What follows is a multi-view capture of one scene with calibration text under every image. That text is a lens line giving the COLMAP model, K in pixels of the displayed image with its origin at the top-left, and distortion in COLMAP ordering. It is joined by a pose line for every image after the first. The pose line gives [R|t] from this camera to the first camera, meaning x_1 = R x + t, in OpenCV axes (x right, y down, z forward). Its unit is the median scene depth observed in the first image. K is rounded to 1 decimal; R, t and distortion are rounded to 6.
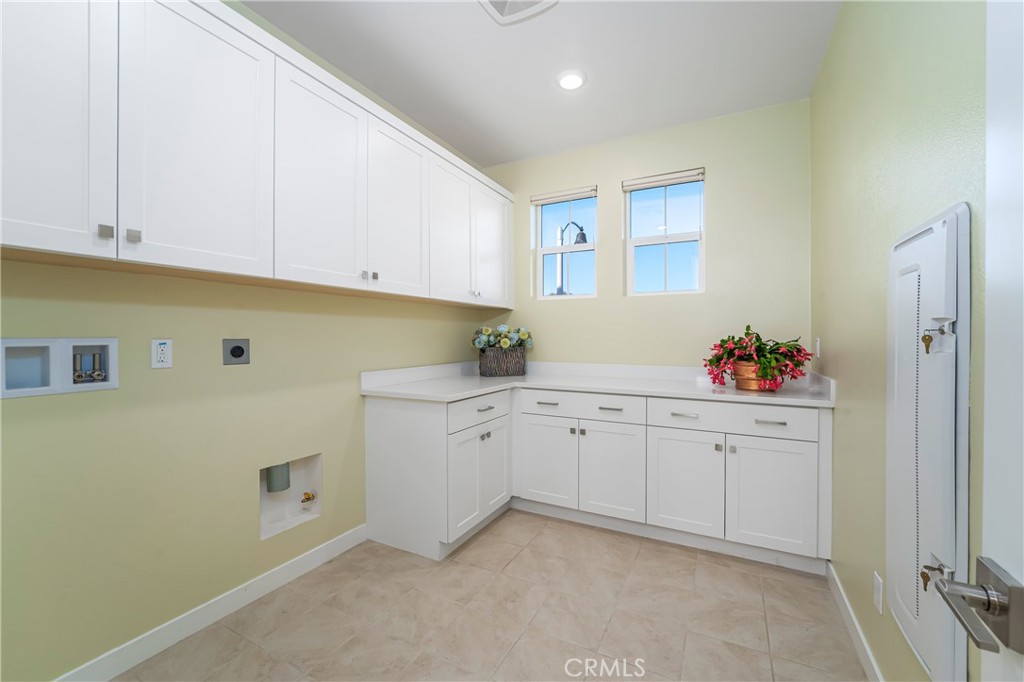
lens RADIAL K [[413.3, 0, 511.2], [0, 413.3, 338.3], [0, 0, 1]] dist [-0.016073, 0.000998]
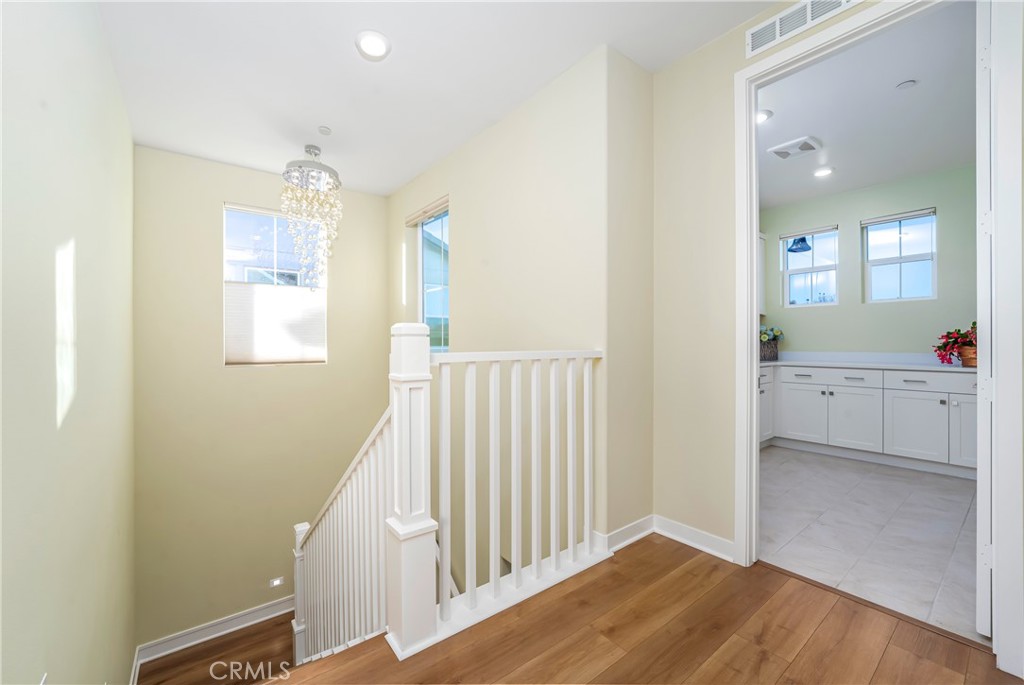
lens RADIAL K [[413.3, 0, 512.8], [0, 413.3, 342.5], [0, 0, 1]] dist [-0.016073, 0.000998]
pose [[0.911450, -0.004812, -0.411382, -0.278573], [0.002625, 0.999979, -0.005881, 0.042246], [0.411402, 0.004280, 0.911444, -0.874239]]
